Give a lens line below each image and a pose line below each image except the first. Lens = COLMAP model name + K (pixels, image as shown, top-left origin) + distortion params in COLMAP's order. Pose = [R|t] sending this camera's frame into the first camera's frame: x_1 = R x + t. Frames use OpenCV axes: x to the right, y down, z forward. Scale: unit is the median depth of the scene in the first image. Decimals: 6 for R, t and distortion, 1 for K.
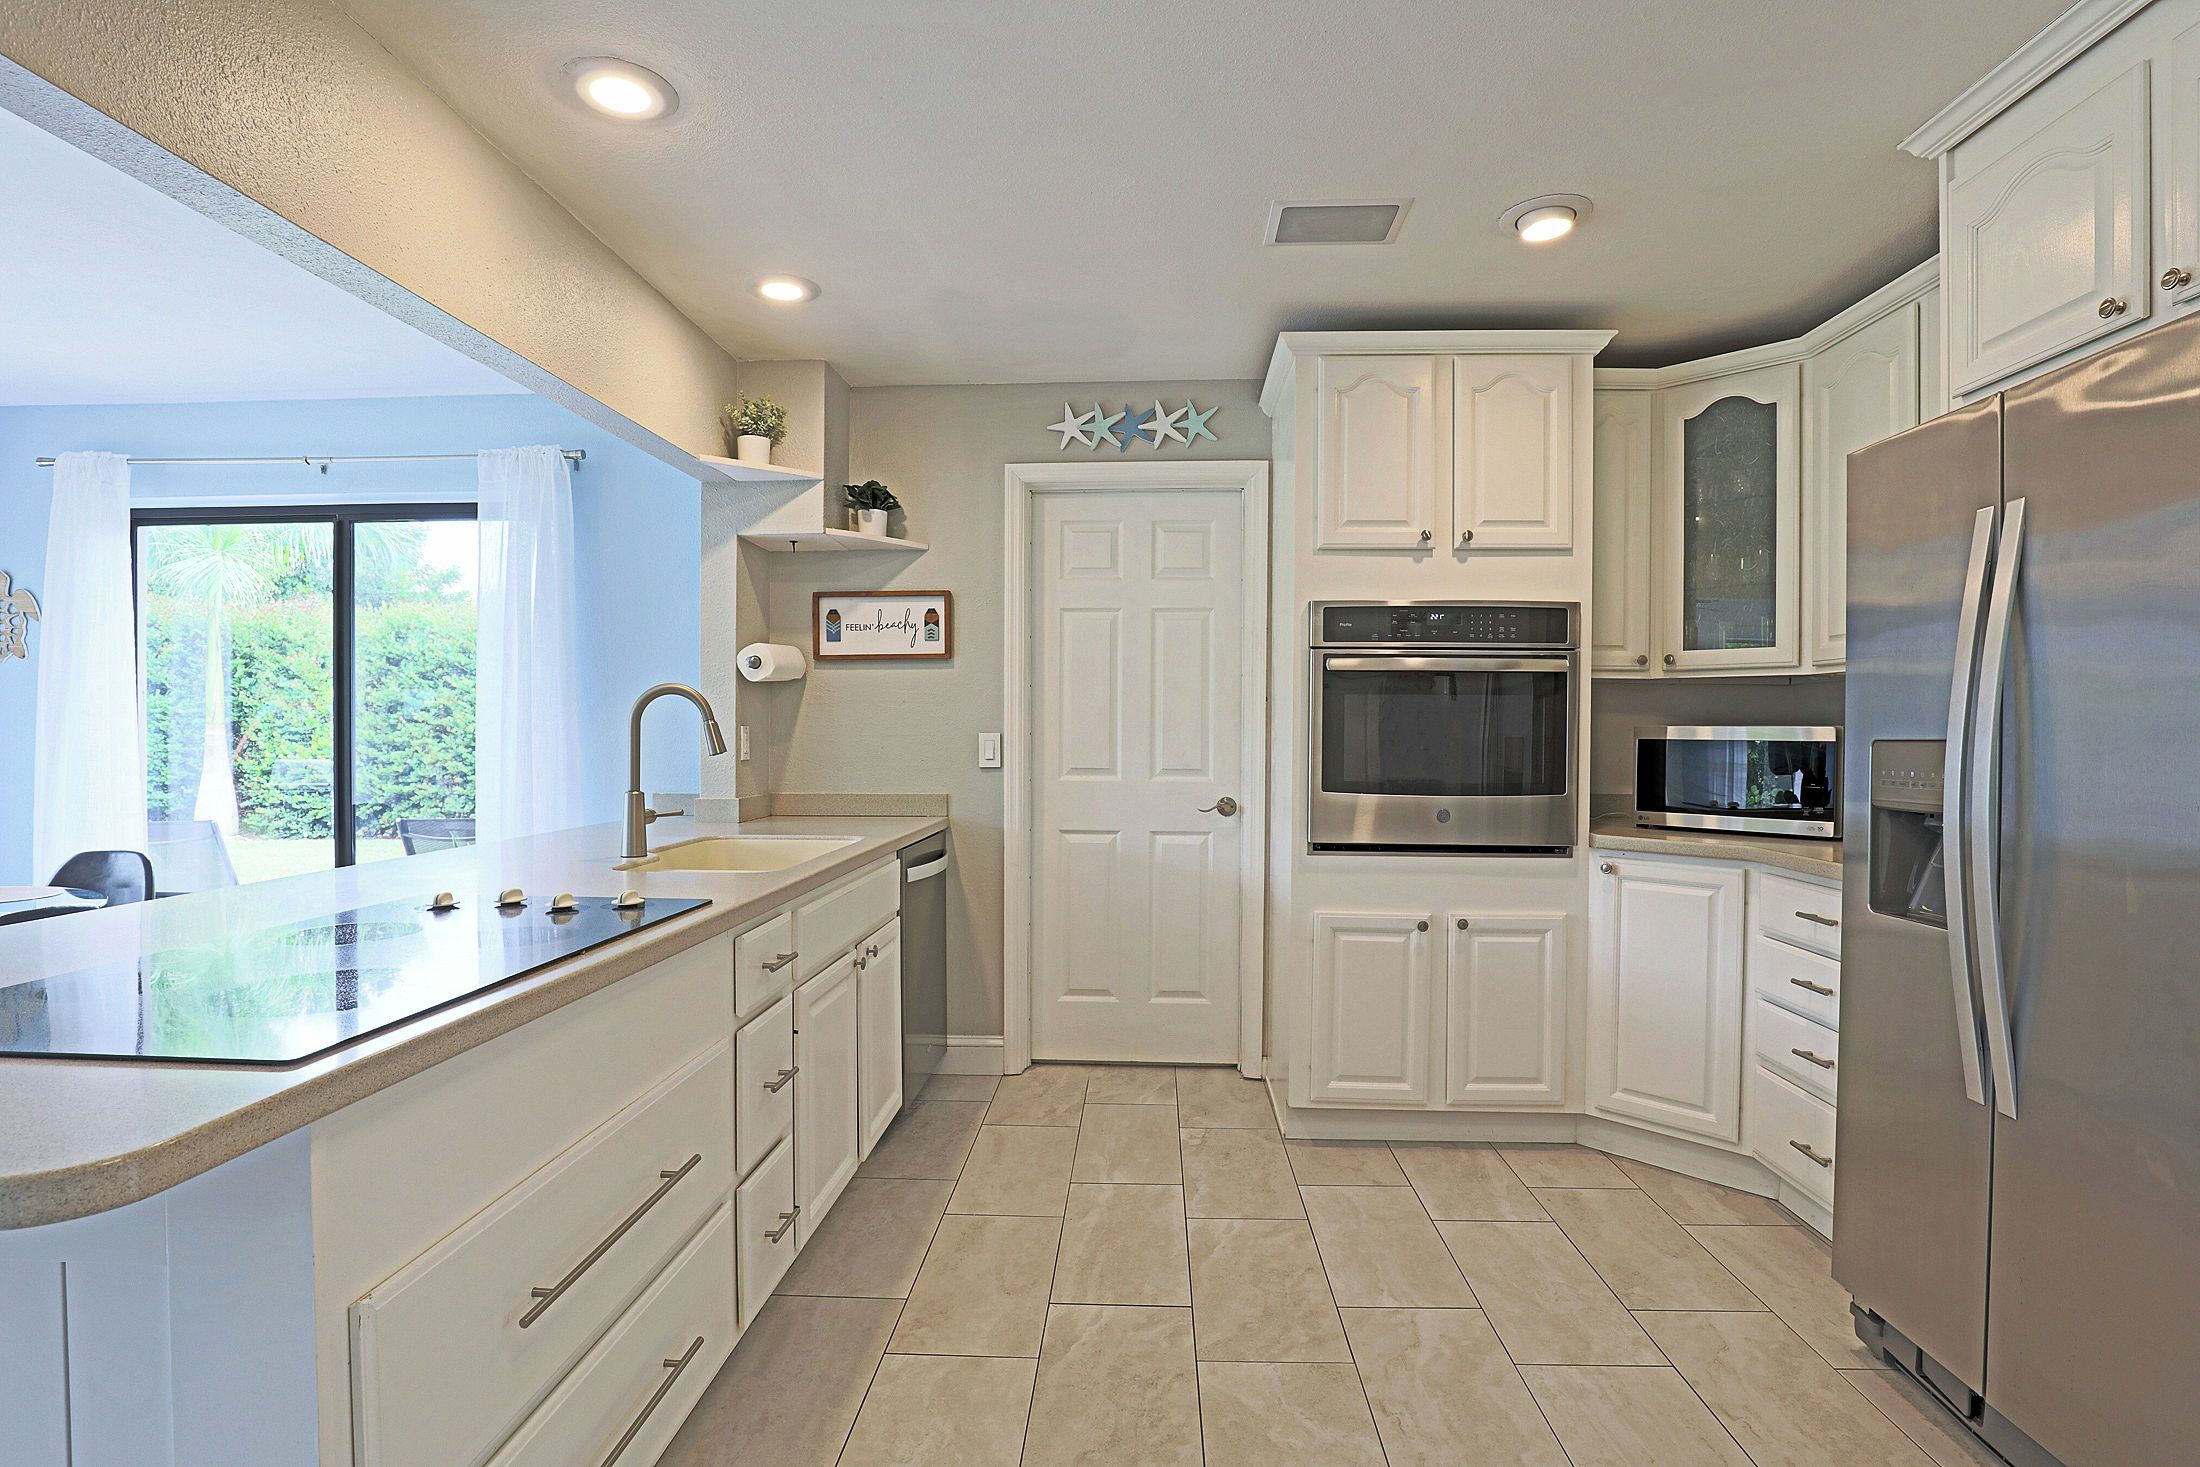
lens RADIAL K [[1055.3, 0, 1103.3], [0, 1055.3, 748.7], [0, 0, 1]] dist [-0.031938, -0.000276]
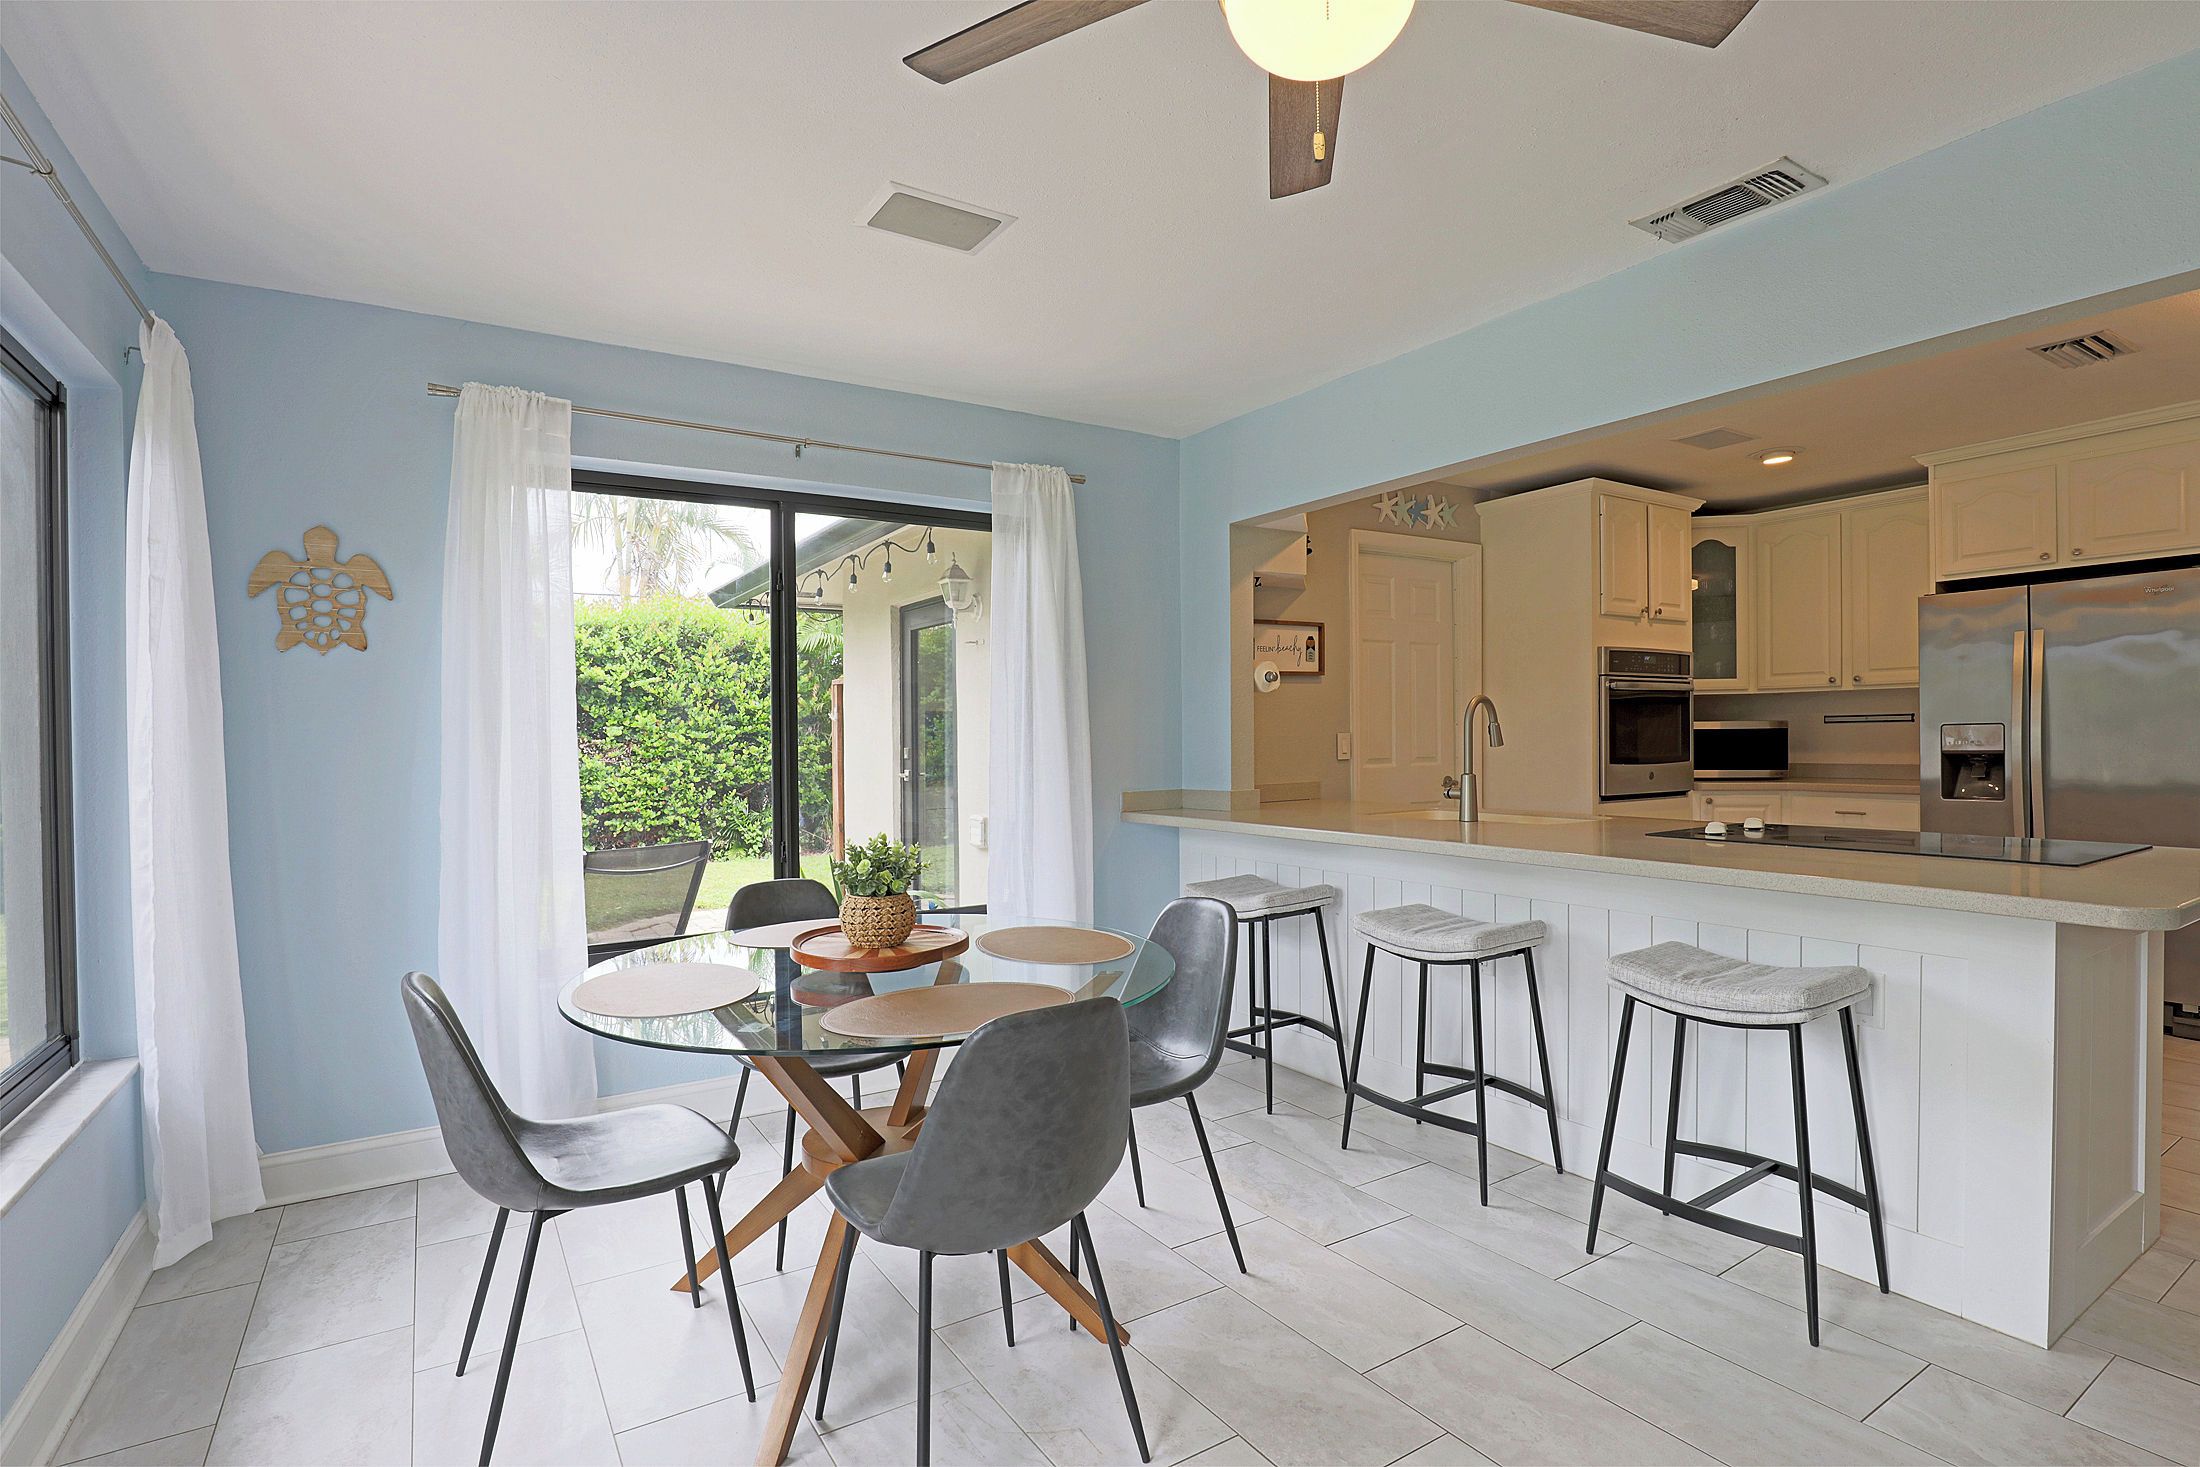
lens RADIAL K [[1055.3, 0, 1103.3], [0, 1055.3, 748.7], [0, 0, 1]] dist [-0.031938, -0.000276]
pose [[0.819834, -0.024860, 0.572062, -1.112248], [0.028010, 0.999602, 0.003299, -0.008248], [-0.571916, 0.013319, 0.820204, 0.100287]]
